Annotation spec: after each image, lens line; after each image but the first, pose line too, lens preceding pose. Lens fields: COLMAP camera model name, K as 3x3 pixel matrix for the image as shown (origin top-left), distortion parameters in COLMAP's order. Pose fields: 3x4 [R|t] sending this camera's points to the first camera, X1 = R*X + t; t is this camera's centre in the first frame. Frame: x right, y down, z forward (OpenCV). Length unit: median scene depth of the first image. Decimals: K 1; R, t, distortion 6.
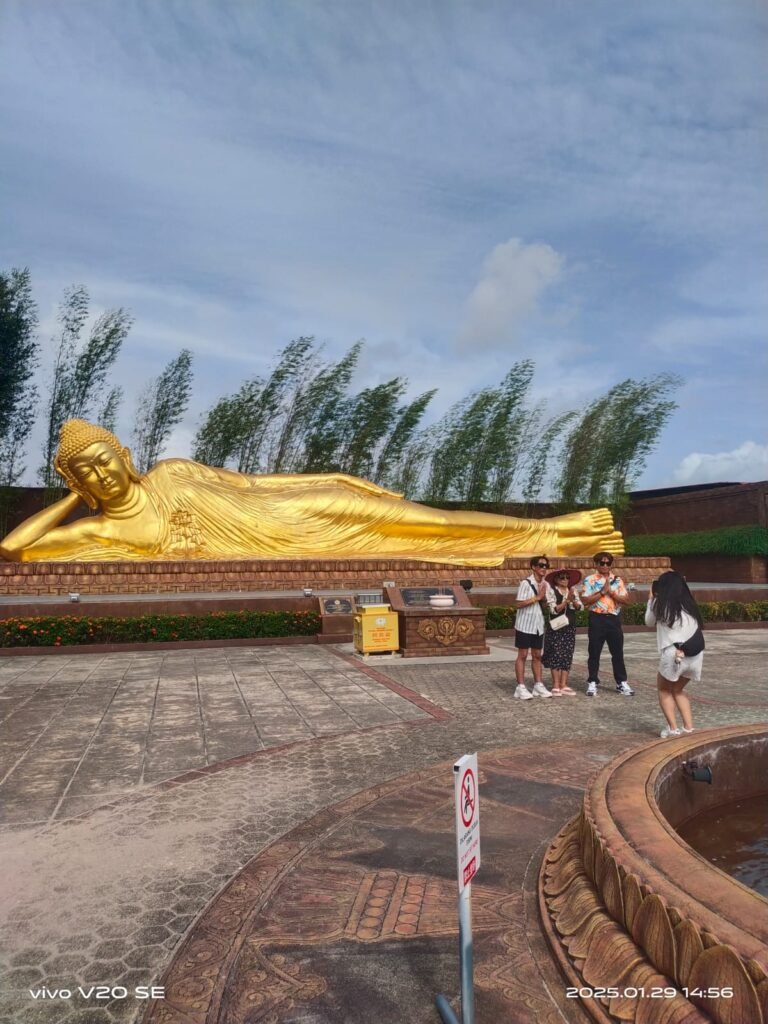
lens RADIAL K [[797.3, 0, 382.8], [0, 797.3, 511.8], [0, 0, 1]] dist [0.002663, 0.001303]
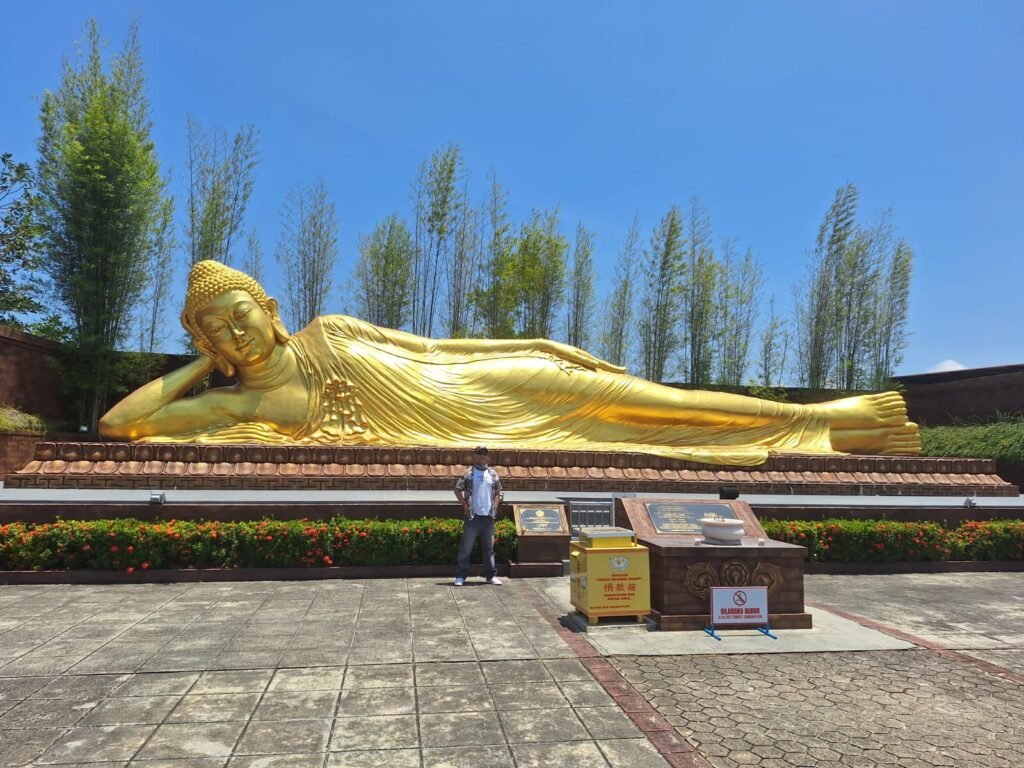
lens RADIAL K [[797.3, 0, 511.5], [0, 797.3, 385.0], [0, 0, 1]] dist [0.002663, 0.001303]
pose [[0.996158, 0.020798, -0.085064, -0.023477], [-0.022408, 0.999587, -0.018010, 0.014784], [0.084654, 0.019847, 0.996213, 0.290676]]
